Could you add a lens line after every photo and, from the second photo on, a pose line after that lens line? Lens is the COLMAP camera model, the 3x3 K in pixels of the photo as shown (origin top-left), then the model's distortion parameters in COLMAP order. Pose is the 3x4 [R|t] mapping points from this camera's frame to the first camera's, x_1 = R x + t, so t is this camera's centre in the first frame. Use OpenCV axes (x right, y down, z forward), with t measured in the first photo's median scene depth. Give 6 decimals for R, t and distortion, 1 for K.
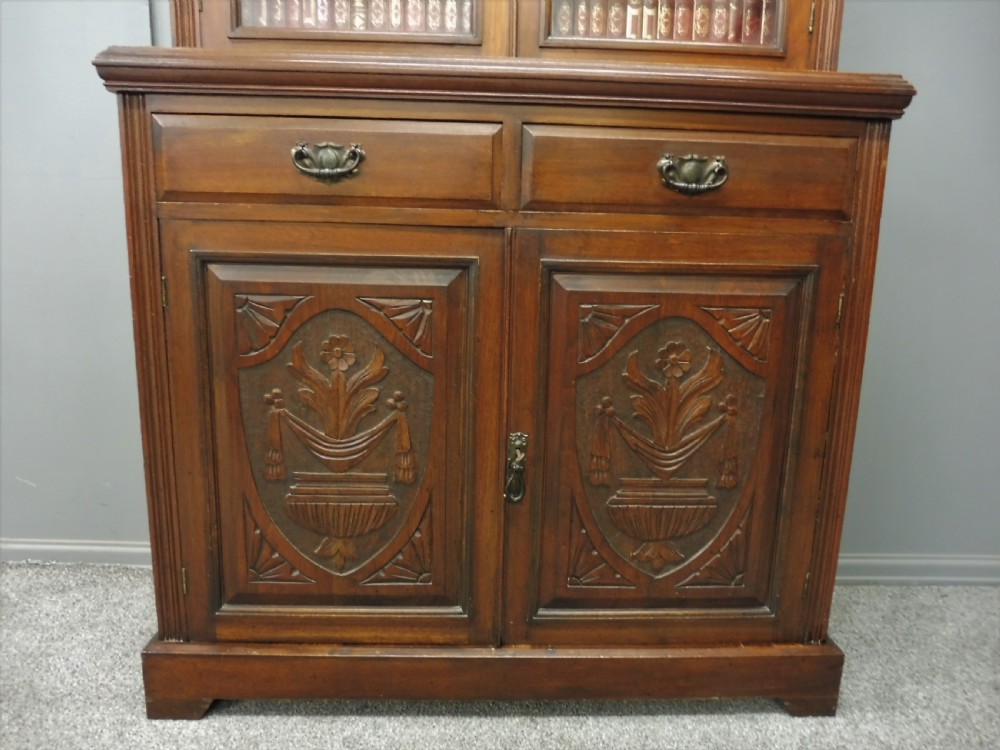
lens RADIAL K [[726.8, 0, 498.5], [0, 726.8, 379.0], [0, 0, 1]] dist [-0.051538, 0.015257]
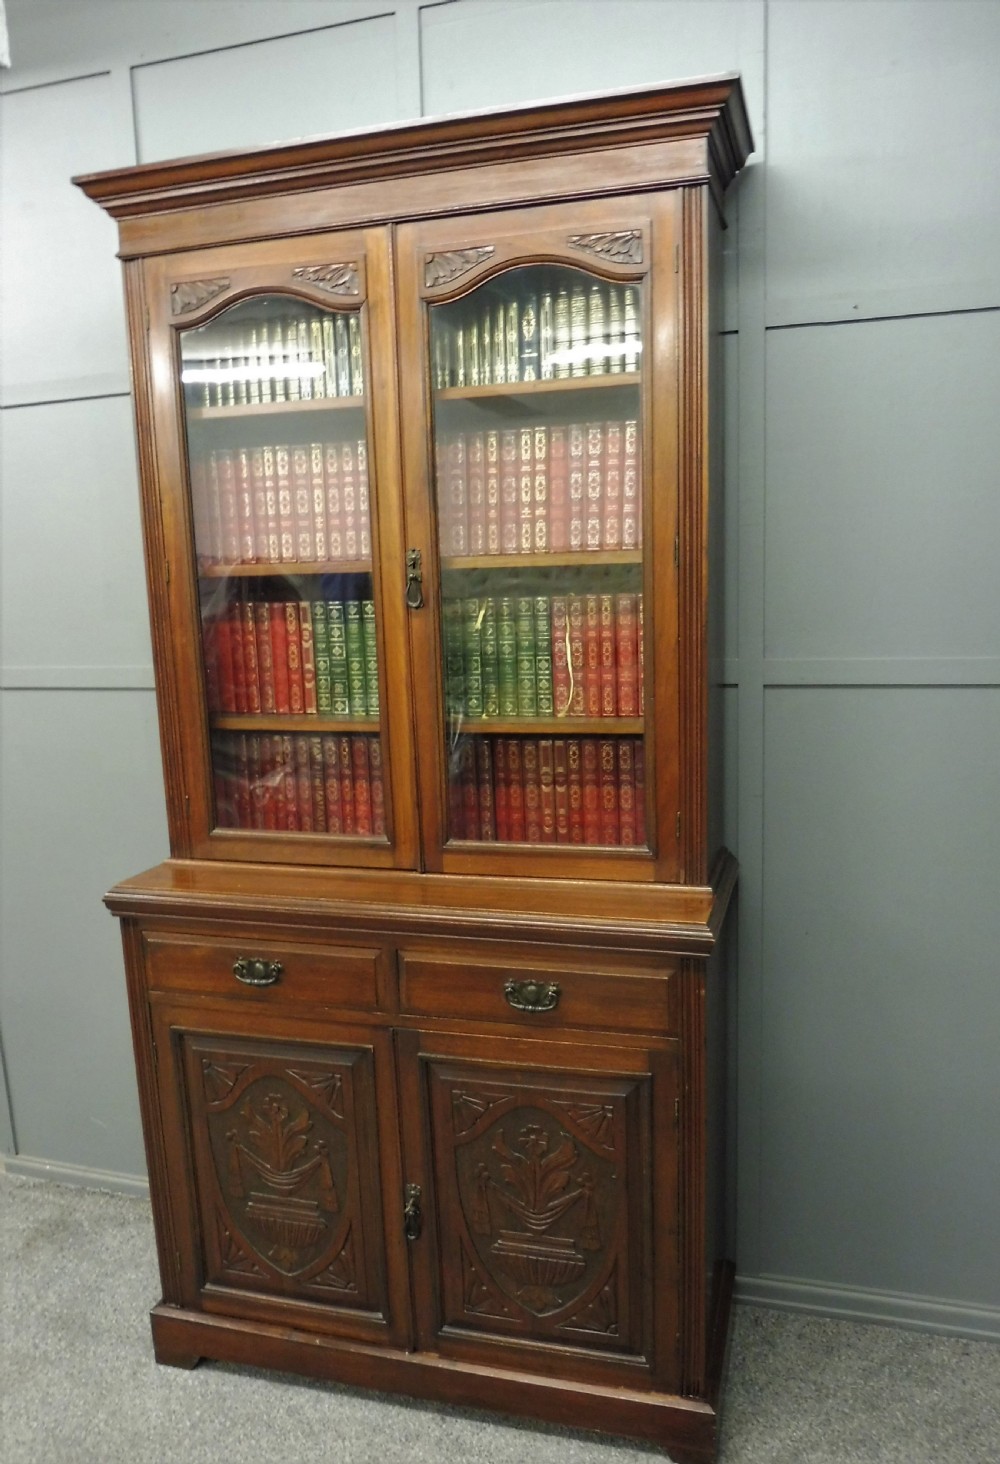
lens RADIAL K [[1106.6, 0, 497.6], [0, 1106.6, 772.6], [0, 0, 1]] dist [-0.045889, -0.003596]
pose [[0.947799, 0.001505, -0.318864, 0.717213], [-0.004326, 0.999958, -0.008139, -0.575728], [0.318838, 0.009093, 0.947766, -0.669495]]
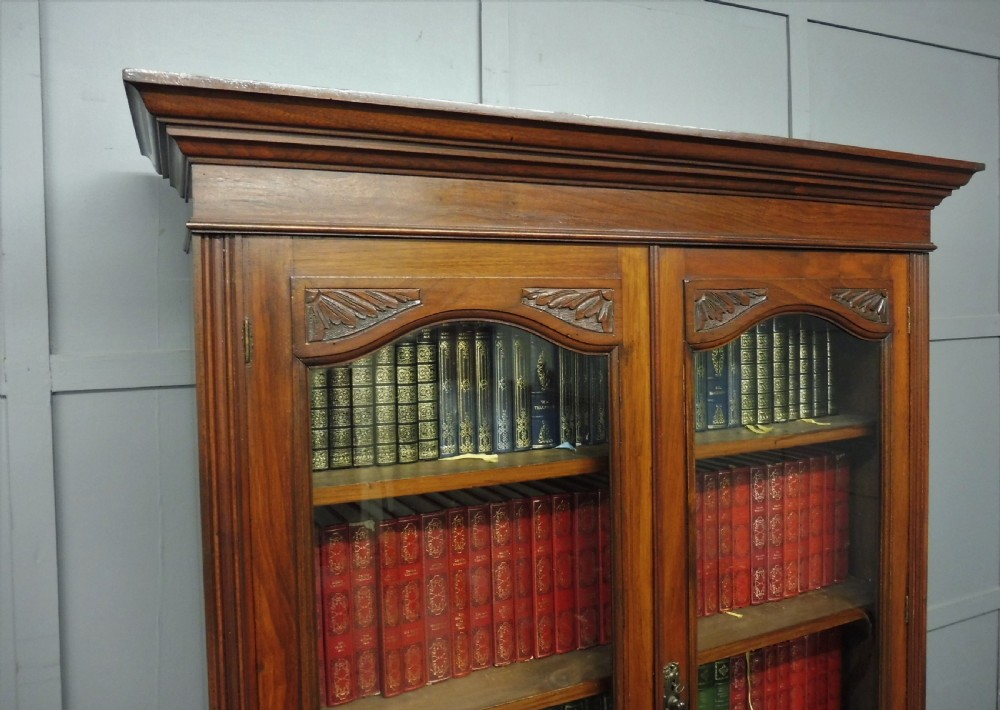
lens RADIAL K [[753.9, 0, 517.7], [0, 753.9, 325.4], [0, 0, 1]] dist [-0.044408, -0.015439]
pose [[0.913752, -0.054076, 0.402659, -0.437004], [0.123290, 0.981273, -0.147999, -1.214224], [-0.387115, 0.184878, 0.903306, 0.135888]]
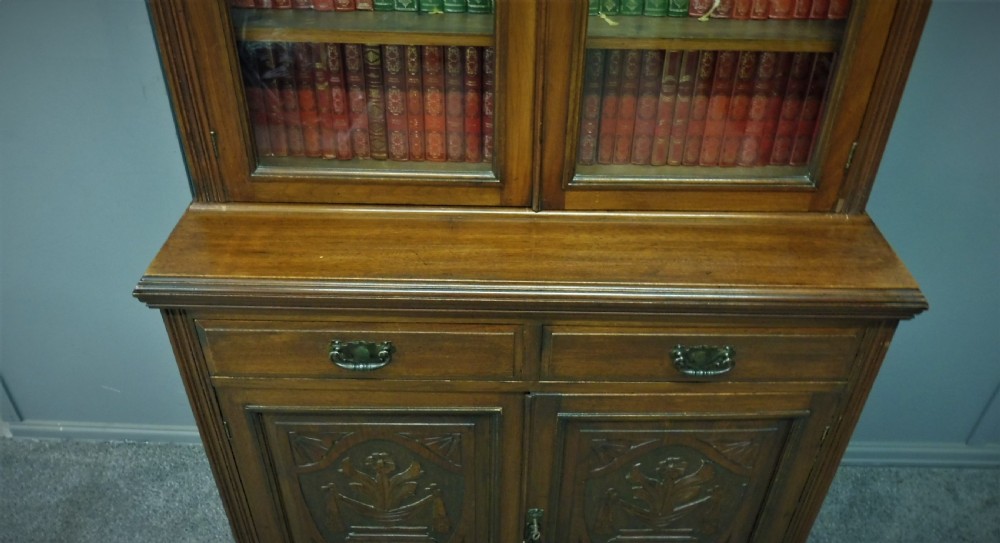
lens RADIAL K [[728.5, 0, 503.2], [0, 728.5, 177.0], [0, 0, 1]] dist [-0.053531, 0.028031]
pose [[0.999505, 0.008695, -0.030227, 0.005118], [0.002516, 0.935847, 0.352396, -0.827943], [0.031351, -0.352298, 0.935363, 0.076329]]
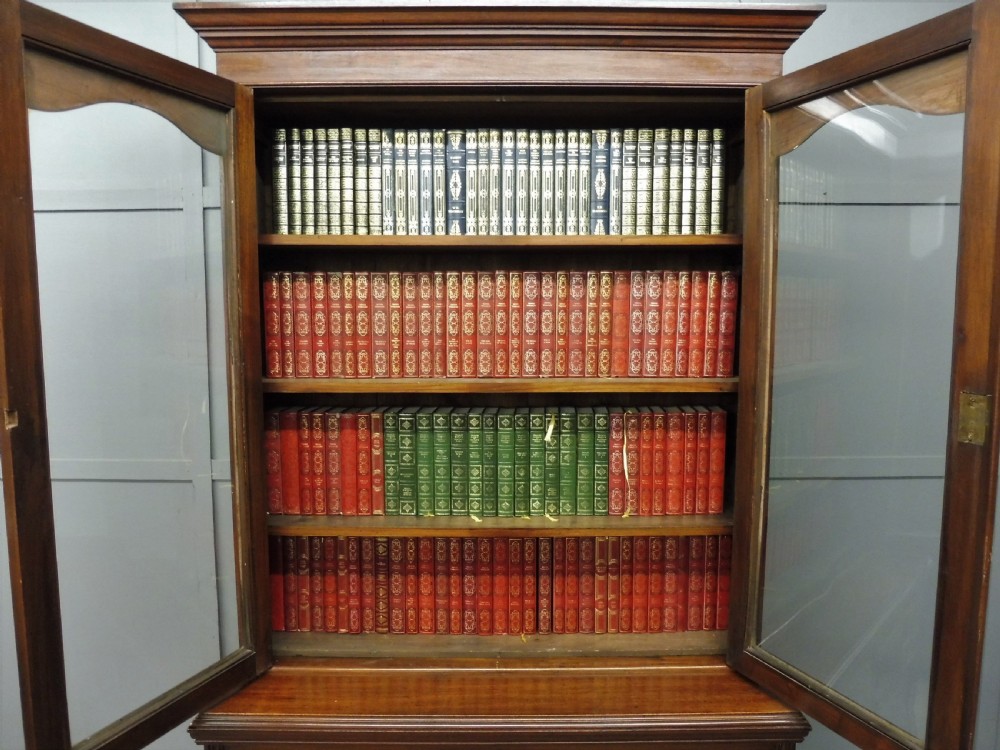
lens RADIAL K [[726.8, 0, 497.2], [0, 726.8, 381.3], [0, 0, 1]] dist [-0.051538, 0.015257]
pose [[0.999328, -0.024985, -0.026808, 0.056136], [0.022191, 0.994752, -0.099877, -0.804707], [0.029163, 0.099215, 0.994639, -0.322858]]
